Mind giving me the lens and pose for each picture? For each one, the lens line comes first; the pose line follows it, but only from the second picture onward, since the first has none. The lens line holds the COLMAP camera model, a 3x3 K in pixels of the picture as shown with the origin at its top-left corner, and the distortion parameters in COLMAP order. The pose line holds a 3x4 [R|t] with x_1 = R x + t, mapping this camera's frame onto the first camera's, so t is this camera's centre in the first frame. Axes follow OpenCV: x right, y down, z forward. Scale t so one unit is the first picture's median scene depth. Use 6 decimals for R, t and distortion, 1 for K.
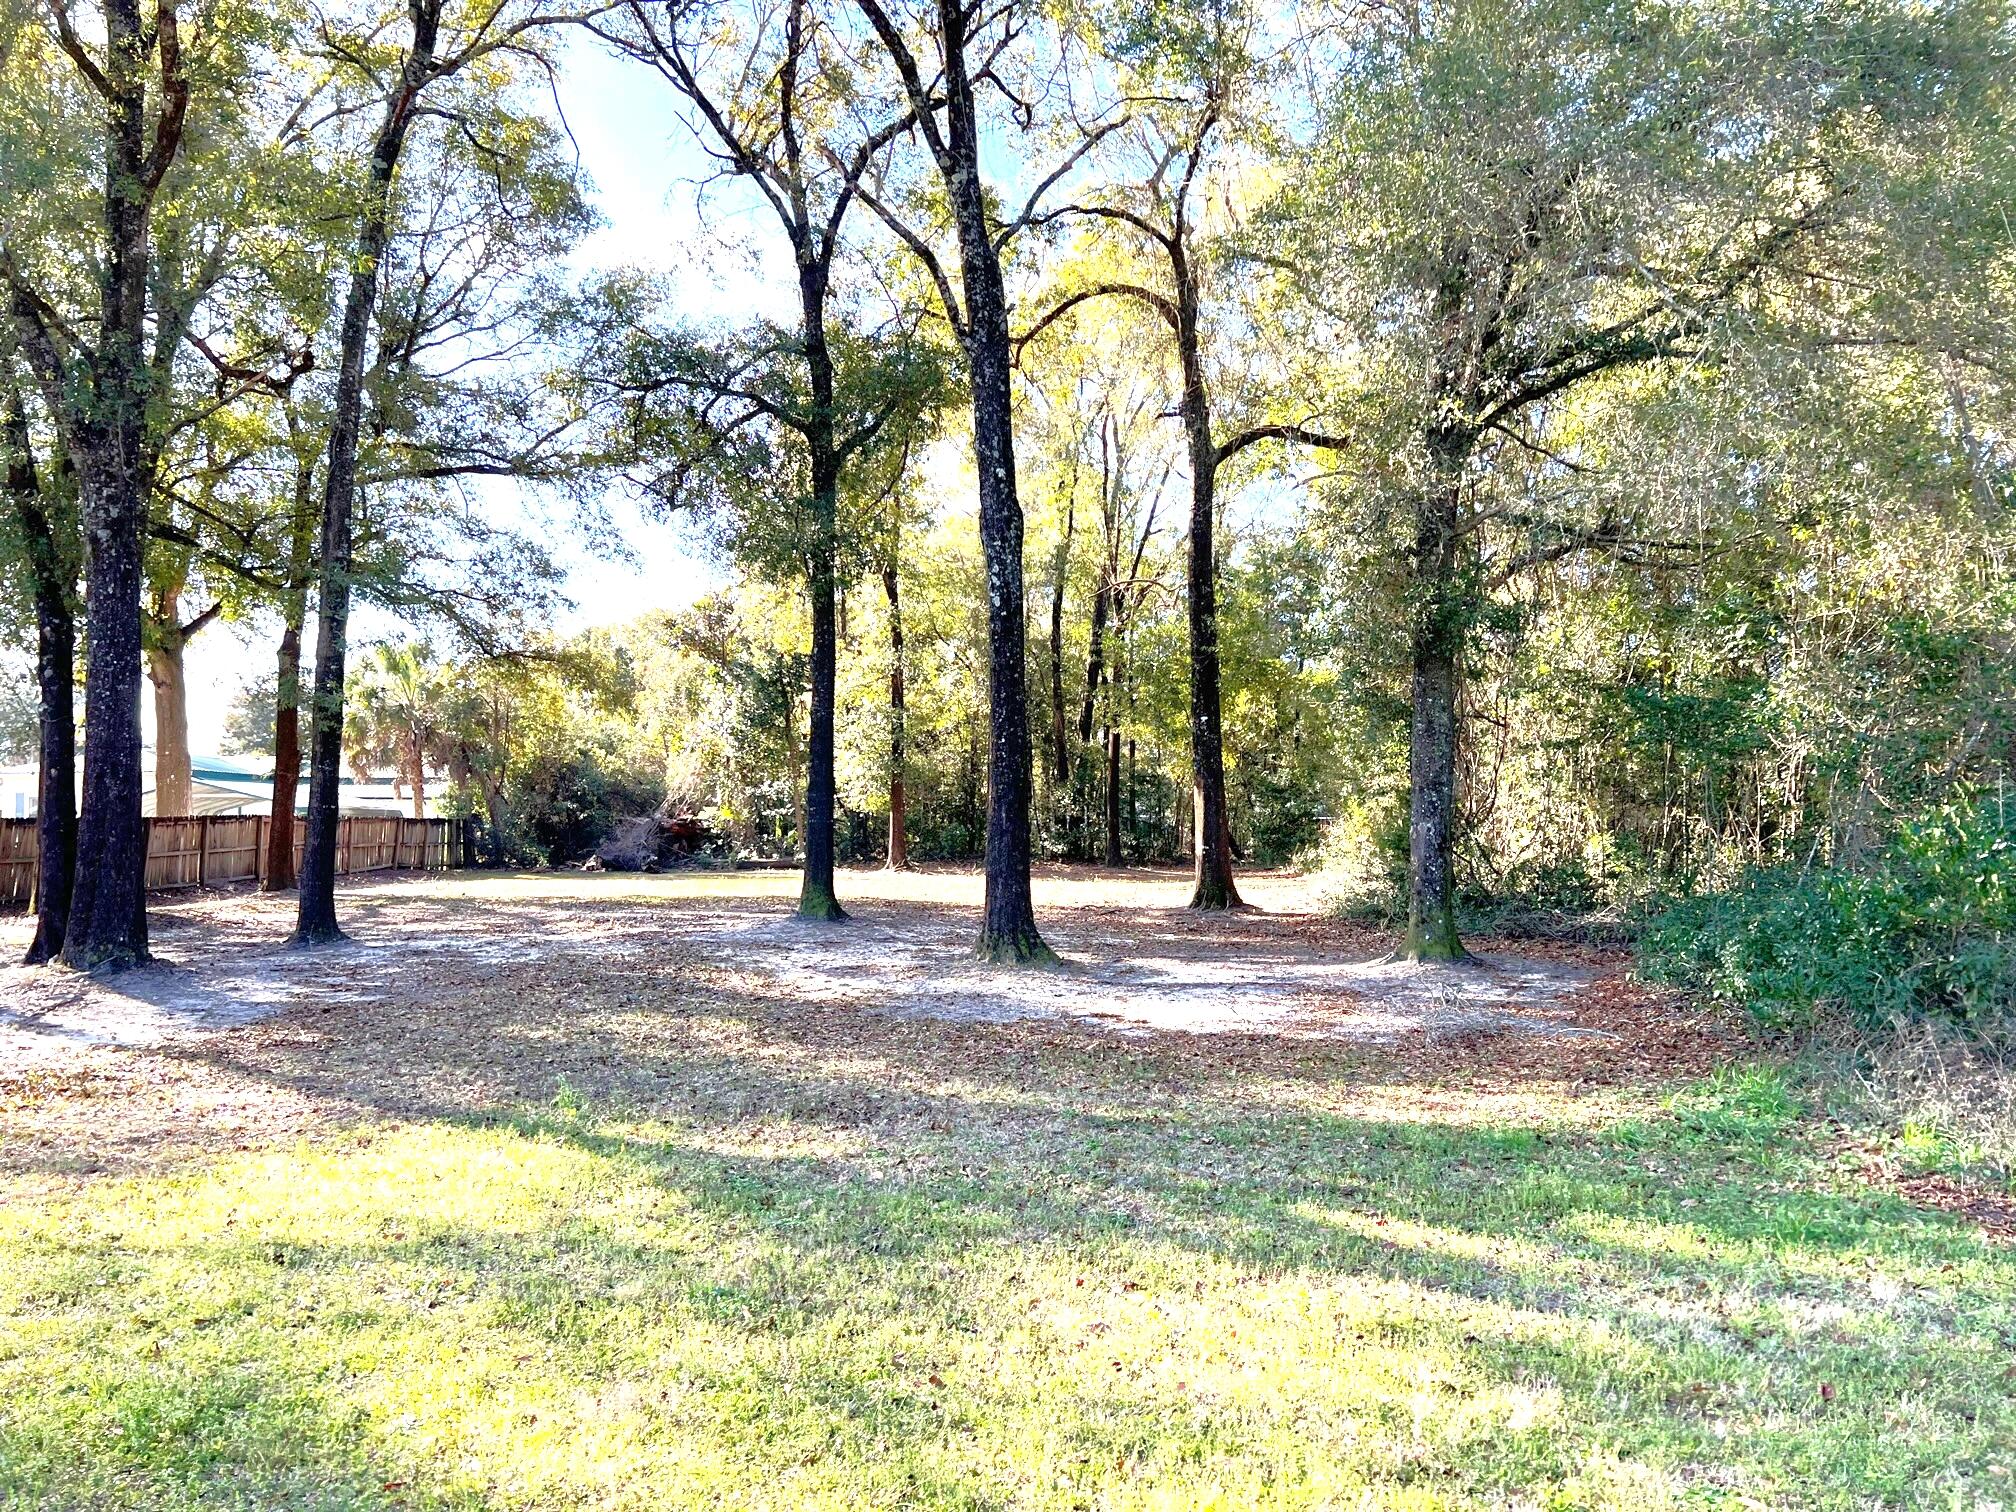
lens RADIAL K [[1540.4, 0, 1011.2], [0, 1540.4, 757.9], [0, 0, 1]] dist [-0.040640, -0.003105]
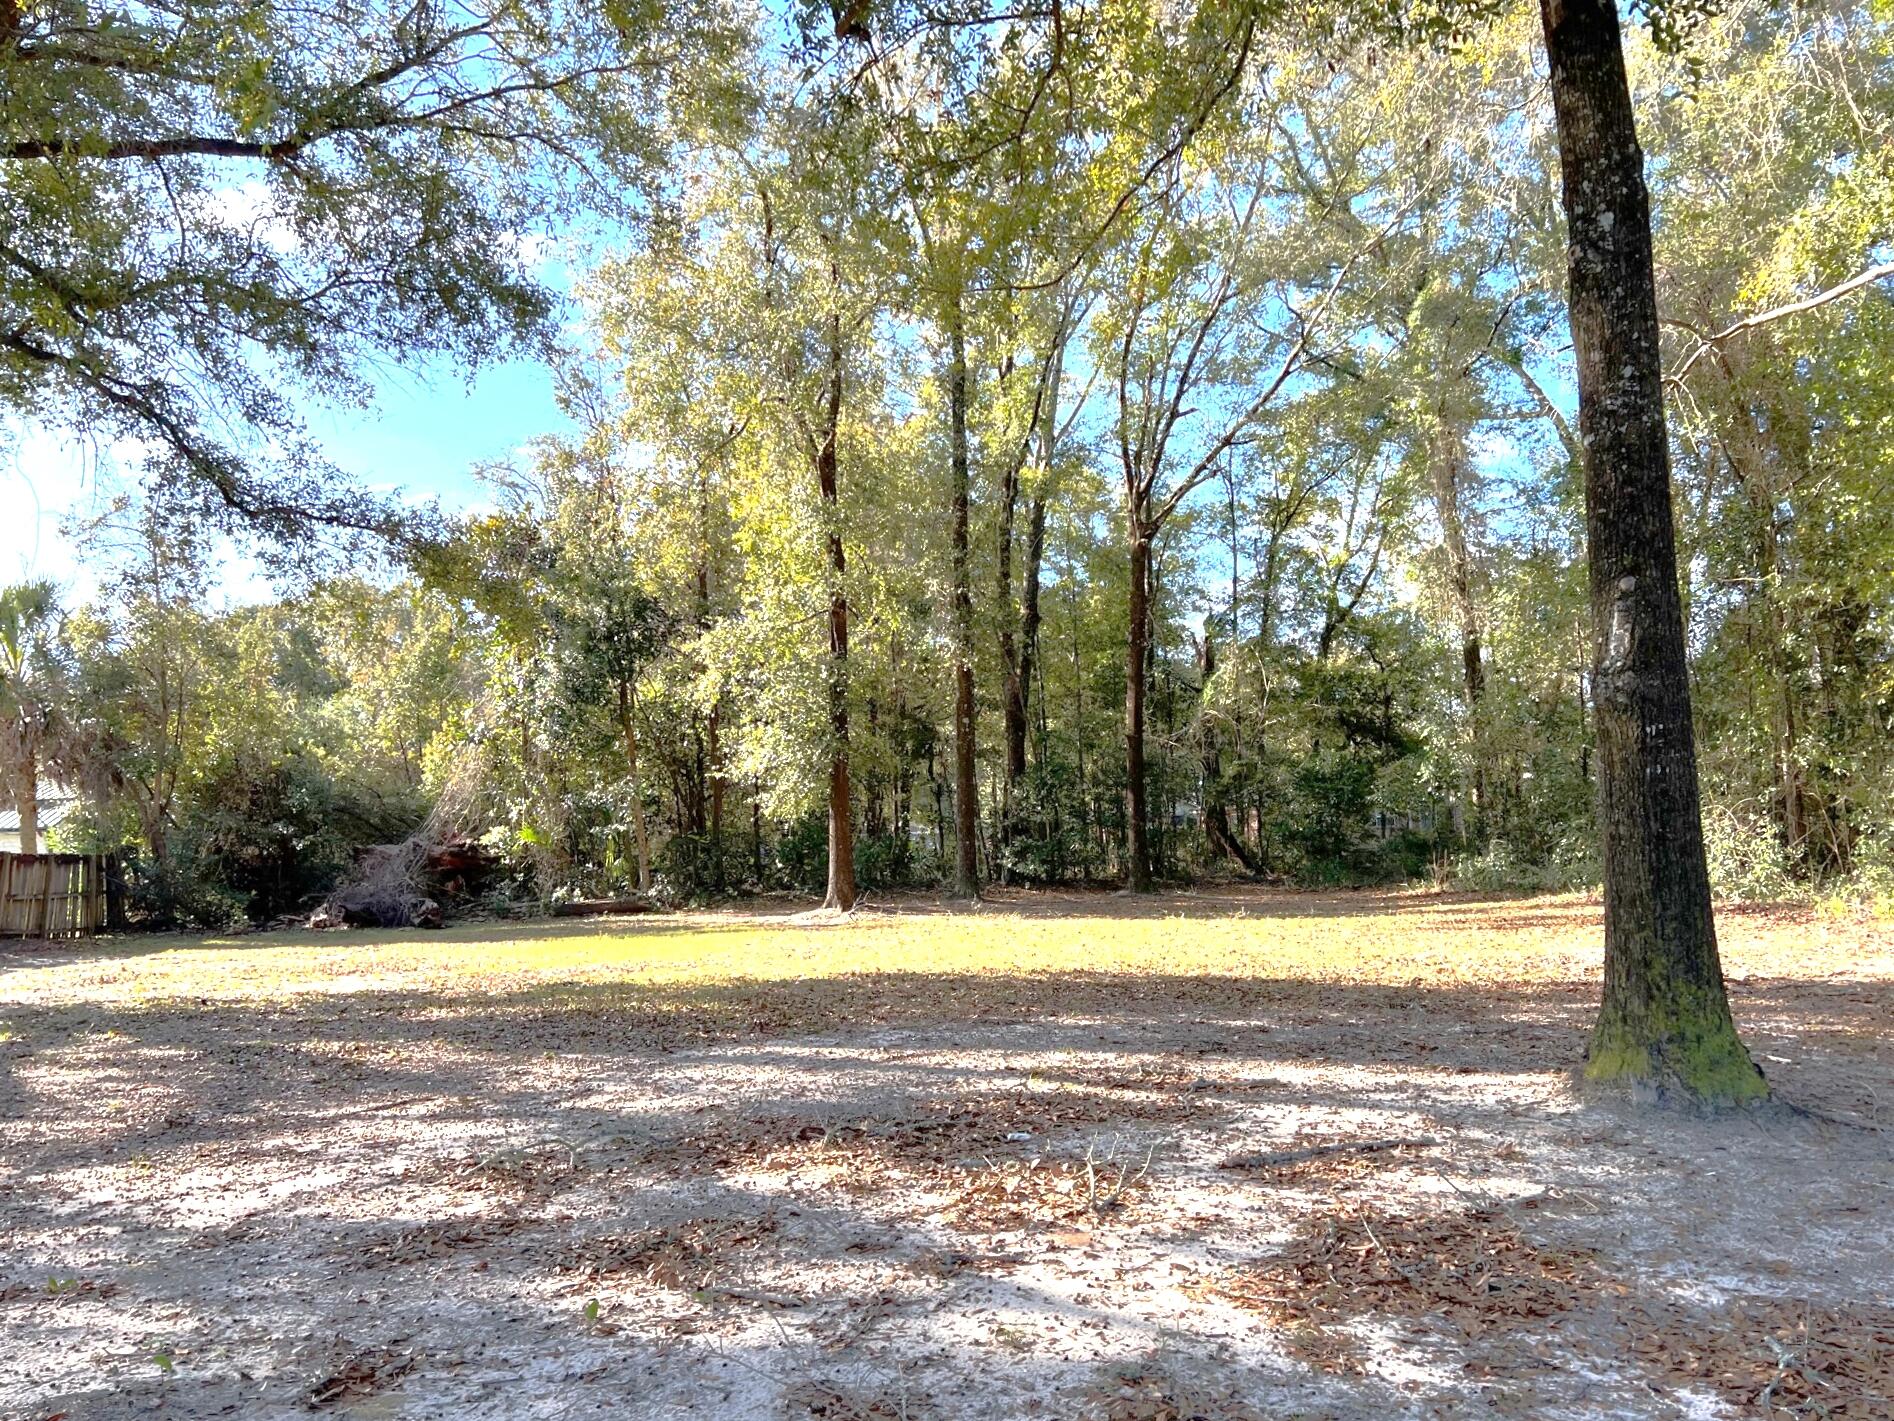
lens RADIAL K [[1447.2, 0, 942.9], [0, 1447.2, 706.5], [0, 0, 1]] dist [-0.040640, -0.003105]
pose [[0.978630, -0.013941, 0.205154, -0.138639], [0.025523, 0.998219, -0.053918, 0.019134], [-0.204037, 0.058002, 0.977243, 0.347031]]
